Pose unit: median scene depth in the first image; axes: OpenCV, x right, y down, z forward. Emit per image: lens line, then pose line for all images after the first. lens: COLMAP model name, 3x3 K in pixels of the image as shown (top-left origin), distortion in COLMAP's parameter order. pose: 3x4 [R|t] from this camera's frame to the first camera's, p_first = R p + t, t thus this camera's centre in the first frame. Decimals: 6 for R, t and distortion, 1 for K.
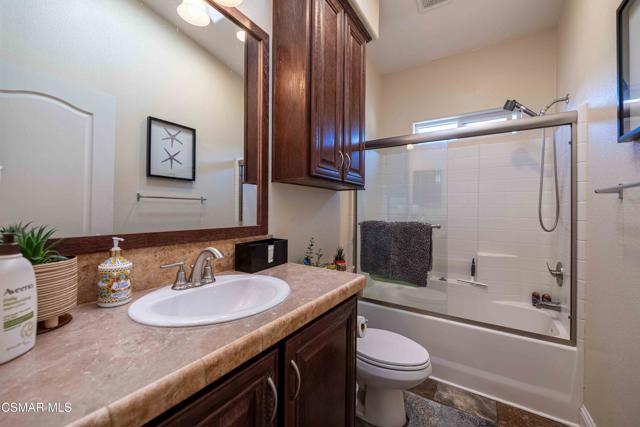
lens RADIAL K [[253.5, 0, 319.0], [0, 253.5, 210.9], [0, 0, 1]] dist [-0.000186, -0.003200]
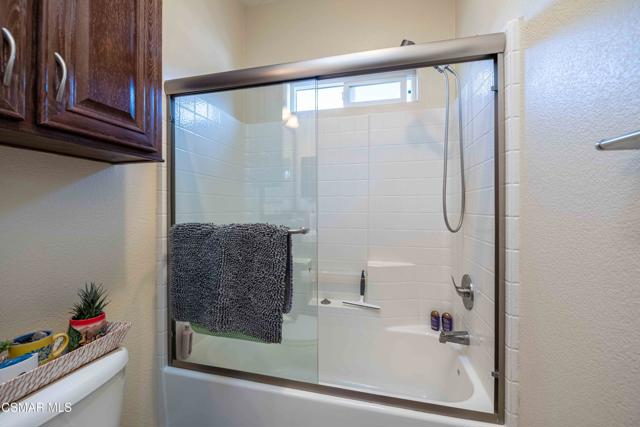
lens RADIAL K [[253.5, 0, 319.0], [0, 253.5, 210.9], [0, 0, 1]] dist [-0.000186, -0.003200]
pose [[0.941452, -0.013301, 0.336885, 0.316003], [0.009432, 0.999869, 0.013120, 0.010349], [-0.337015, -0.009174, 0.941454, 0.458384]]
